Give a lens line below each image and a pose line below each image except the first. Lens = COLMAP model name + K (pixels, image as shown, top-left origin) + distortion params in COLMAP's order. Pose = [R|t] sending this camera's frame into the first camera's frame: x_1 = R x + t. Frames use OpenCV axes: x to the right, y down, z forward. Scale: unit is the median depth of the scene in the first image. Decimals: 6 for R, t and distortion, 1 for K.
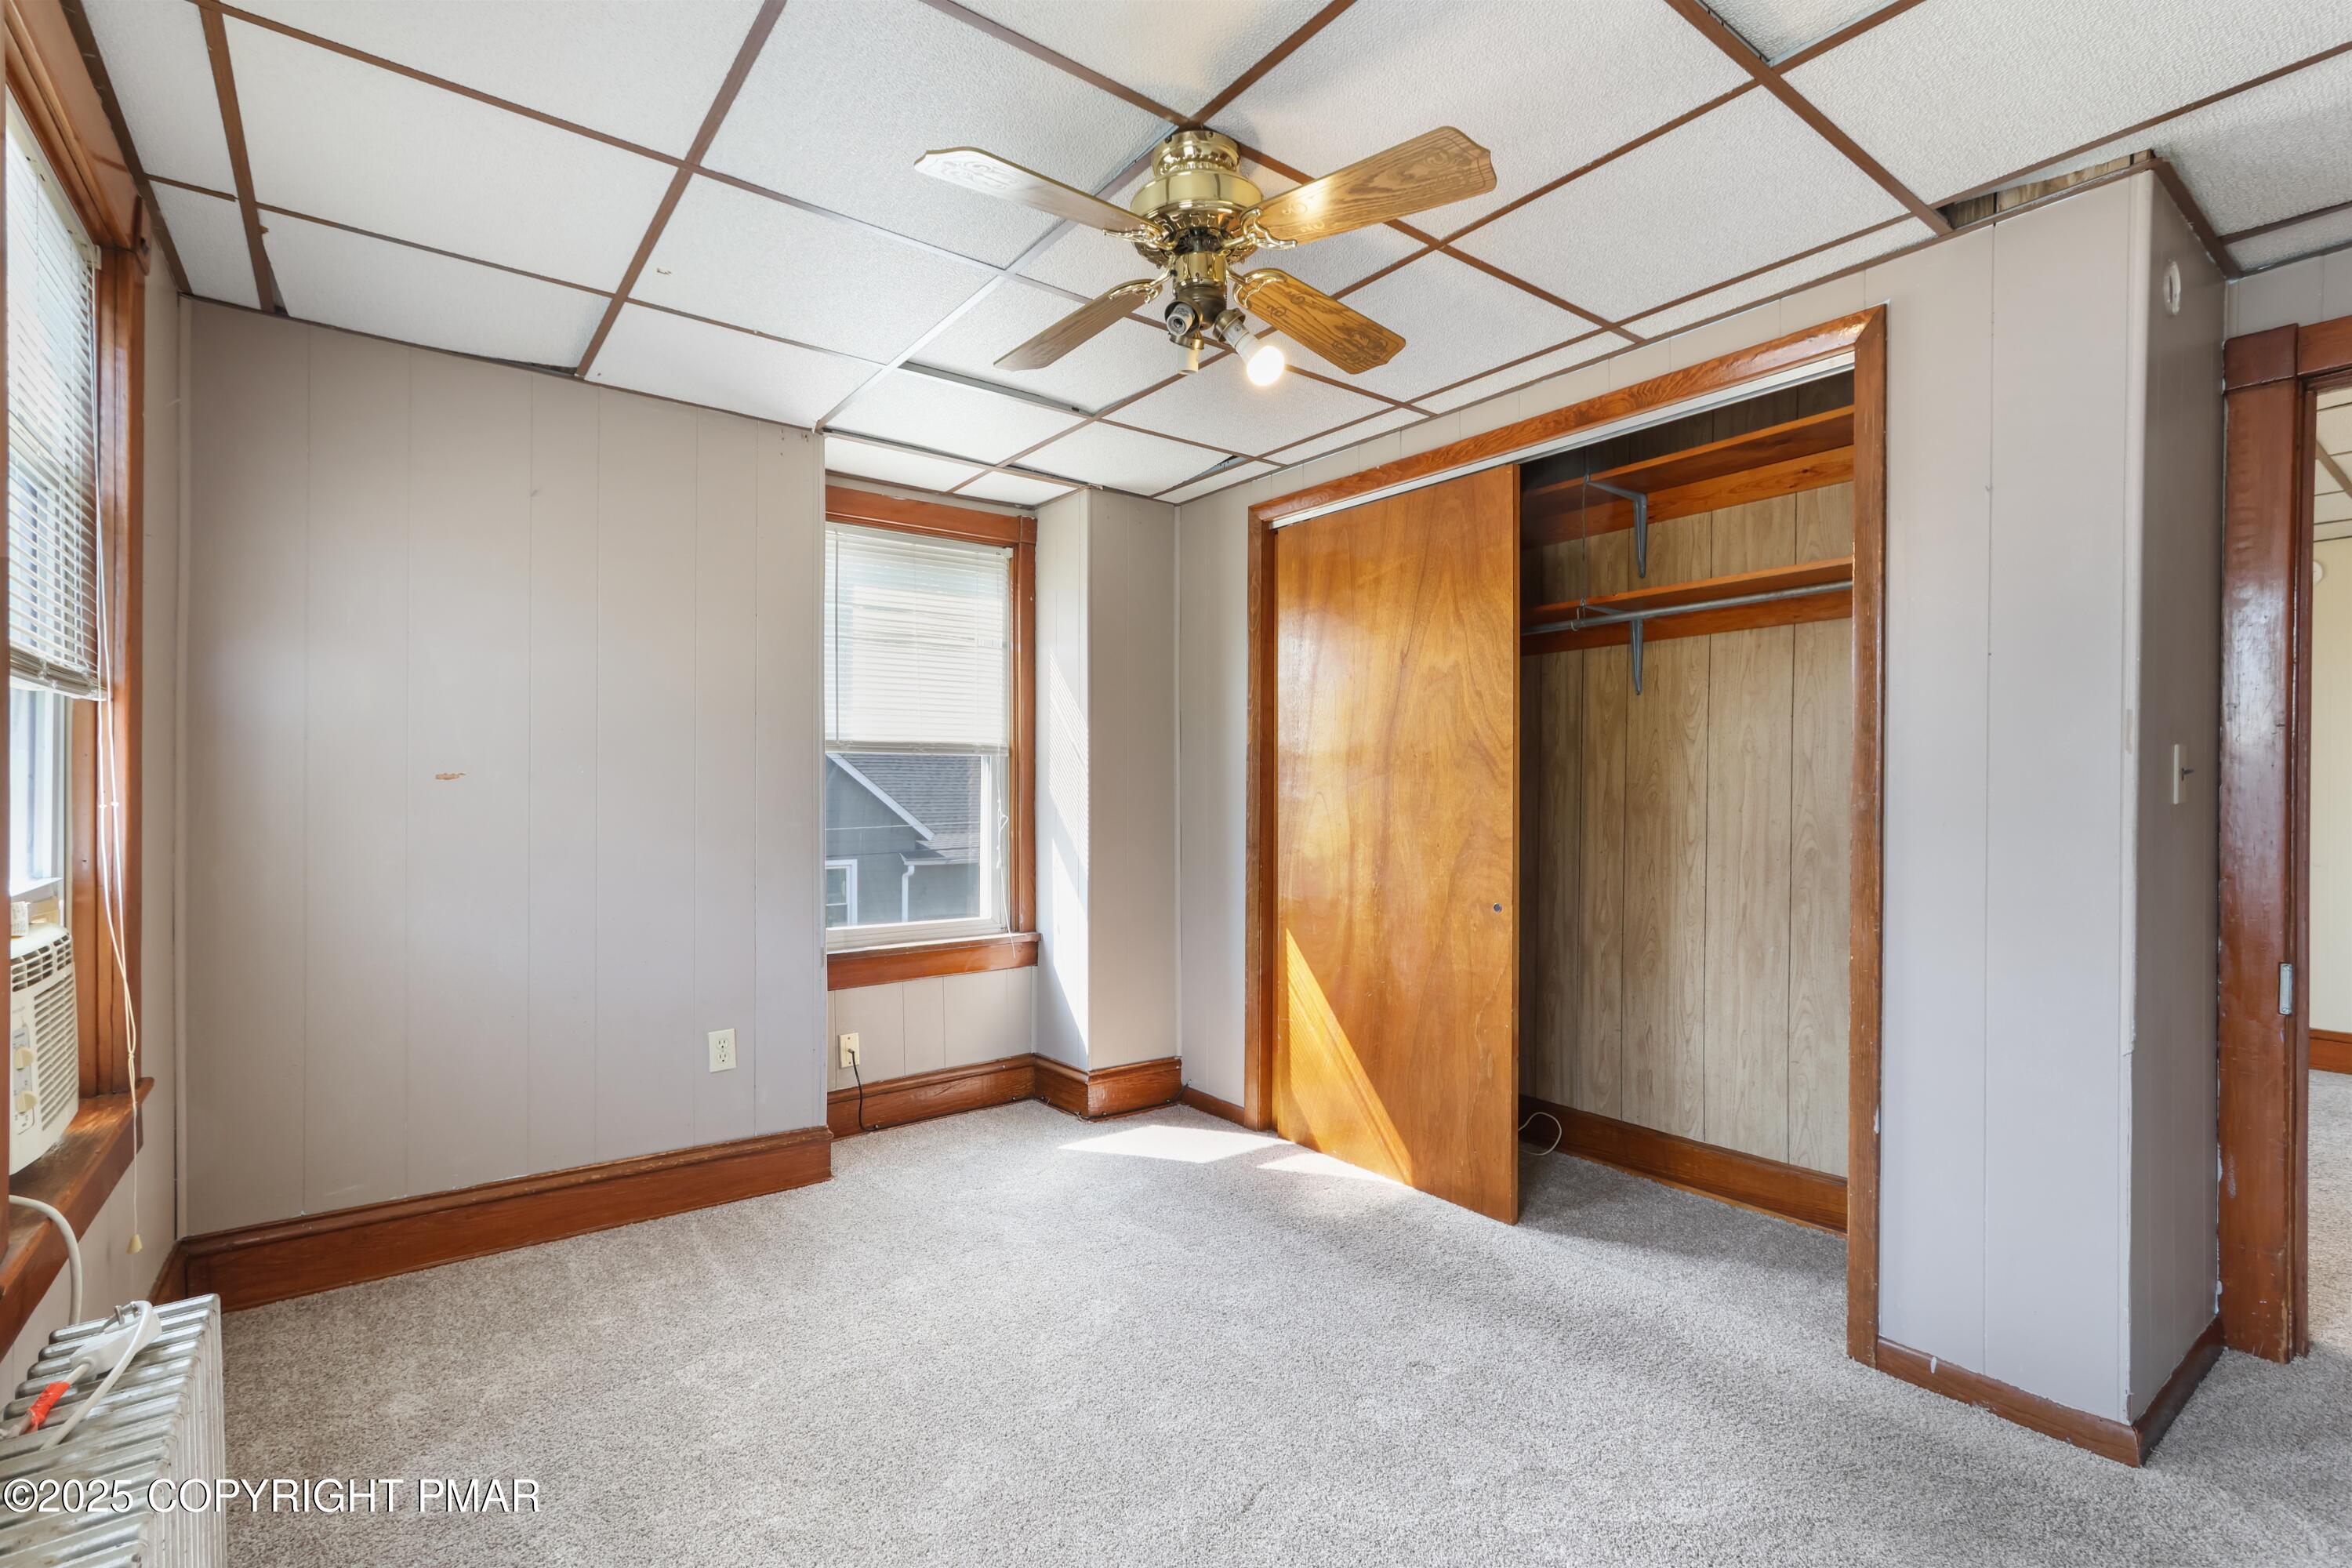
lens RADIAL K [[1077.7, 0, 1176.2], [0, 1077.7, 791.9], [0, 0, 1]] dist [0.000097, 0.003420]
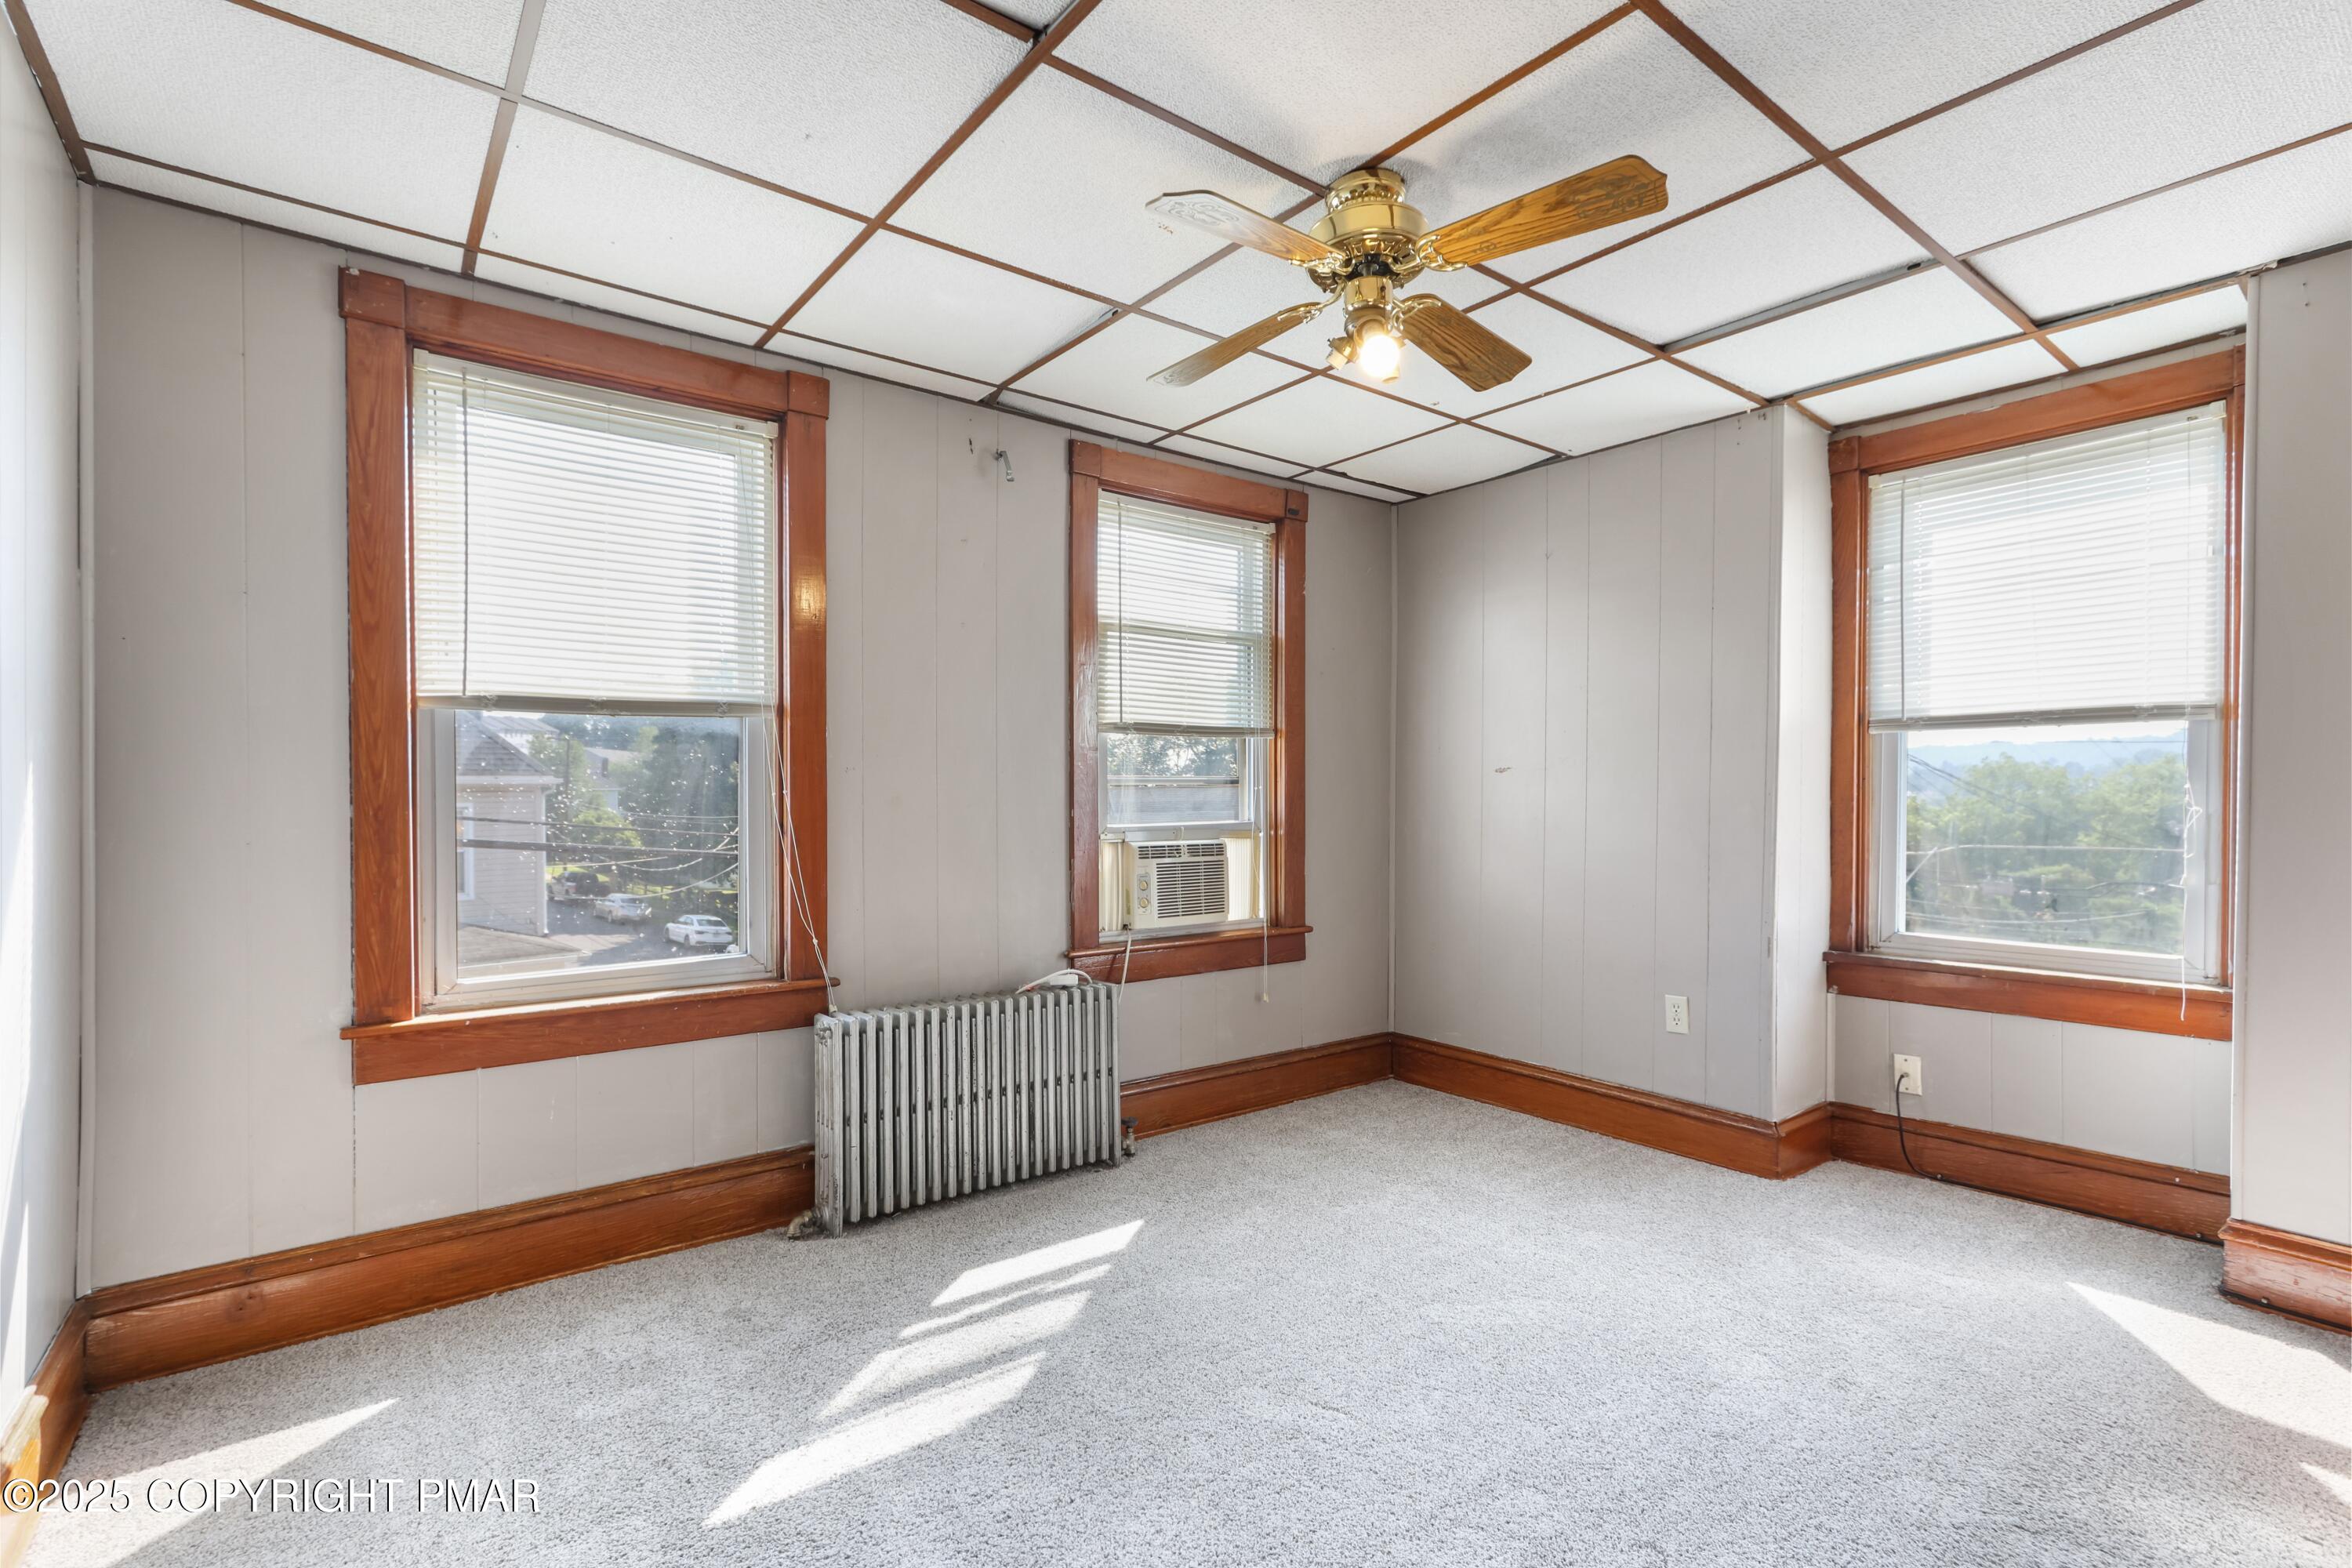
lens RADIAL K [[1077.7, 0, 1174.3], [0, 1077.7, 796.1], [0, 0, 1]] dist [0.000097, 0.003420]
pose [[0.016754, -0.000710, -0.999859, 0.660672], [0.000401, 1.000000, -0.000704, 0.018904], [0.999860, -0.000389, 0.016754, 0.470395]]
